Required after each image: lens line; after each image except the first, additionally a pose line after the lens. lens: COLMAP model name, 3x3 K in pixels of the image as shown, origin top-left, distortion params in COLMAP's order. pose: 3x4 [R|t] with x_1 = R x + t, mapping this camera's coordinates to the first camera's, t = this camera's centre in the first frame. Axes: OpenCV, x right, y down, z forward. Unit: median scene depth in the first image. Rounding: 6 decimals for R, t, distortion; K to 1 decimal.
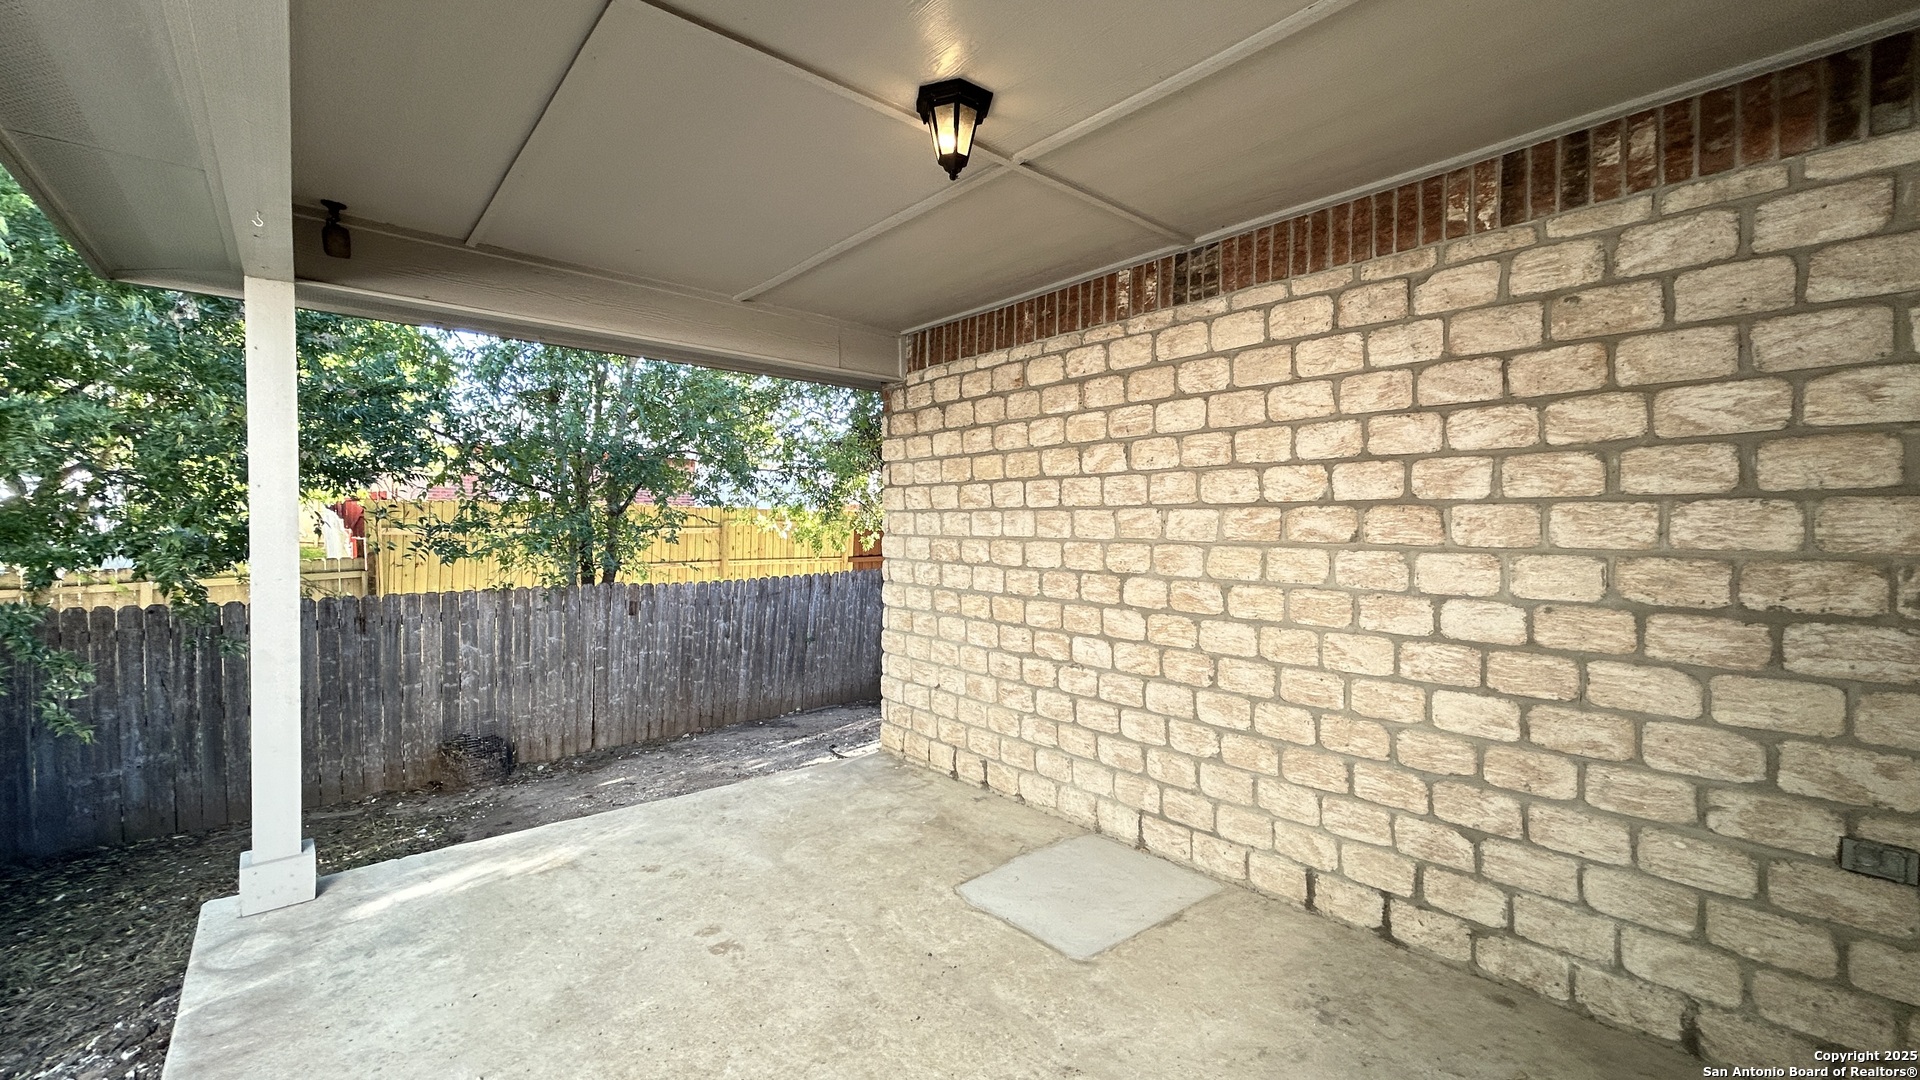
lens RADIAL K [[772.8, 0, 963.2], [0, 772.8, 535.9], [0, 0, 1]] dist [-0.002815, 0.005334]
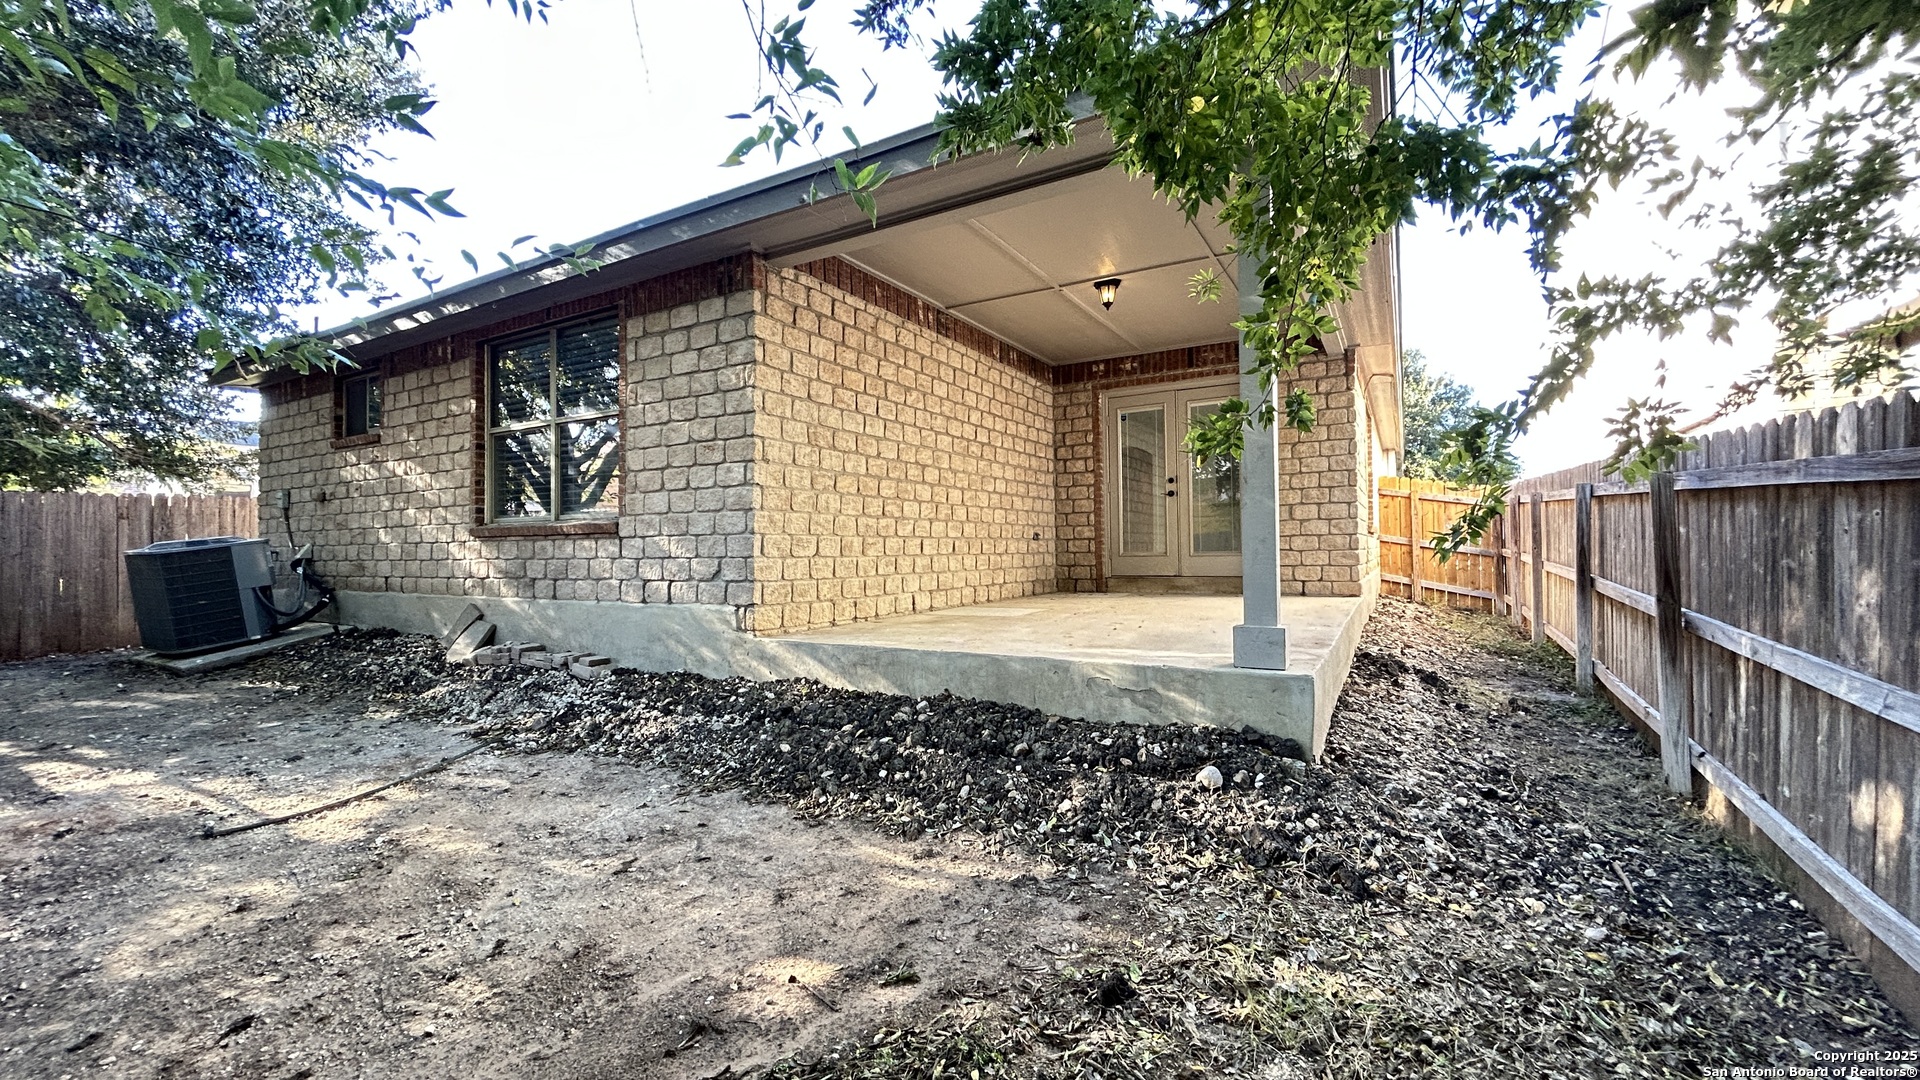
lens RADIAL K [[772.8, 0, 963.2], [0, 772.8, 535.9], [0, 0, 1]] dist [-0.002815, 0.005334]
pose [[-0.330669, 0.015376, 0.943621, -1.631986], [0.019708, 0.999762, -0.009384, 0.249366], [-0.943541, 0.015494, -0.330894, 1.601502]]
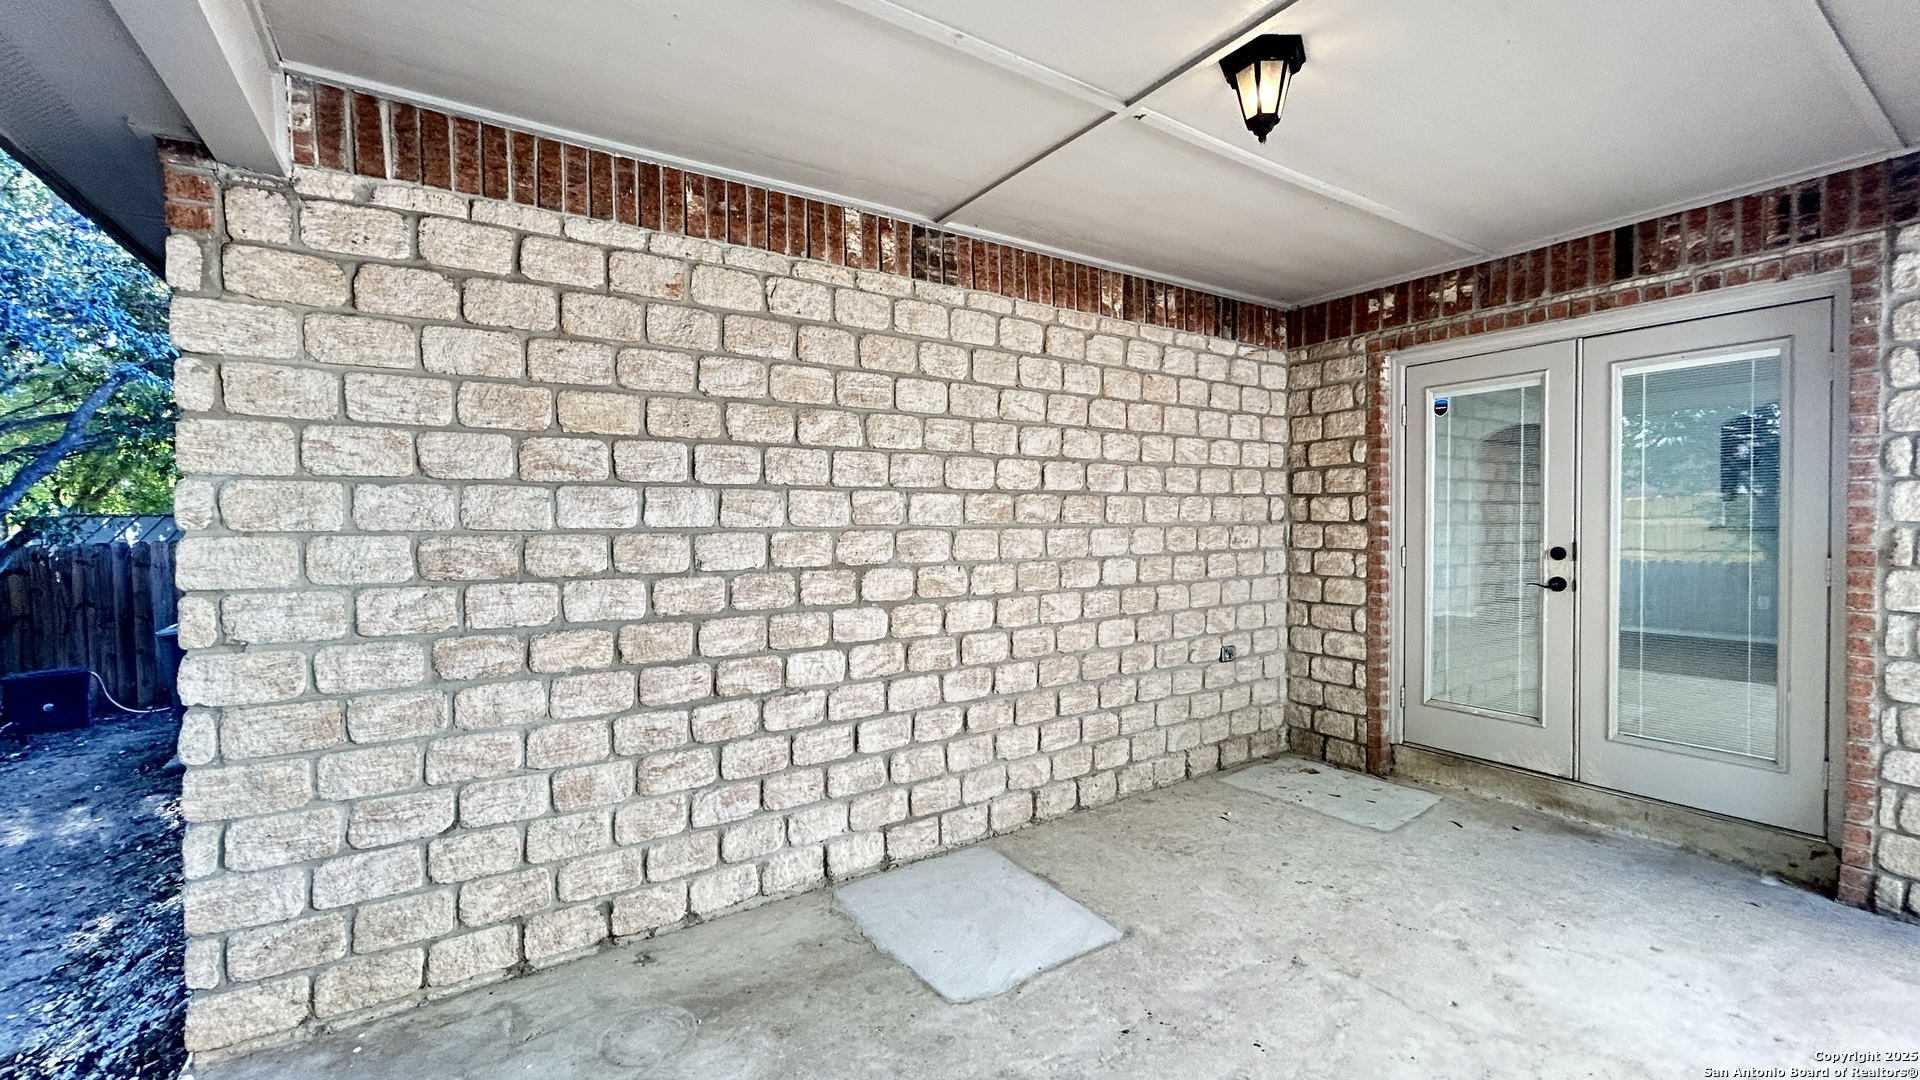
lens RADIAL K [[772.8, 0, 963.2], [0, 772.8, 535.9], [0, 0, 1]] dist [-0.002815, 0.005334]
pose [[0.129211, -0.029753, 0.991171, -0.663580], [0.018075, 0.999454, 0.027646, -0.006761], [-0.991452, 0.014343, 0.129678, 0.816440]]
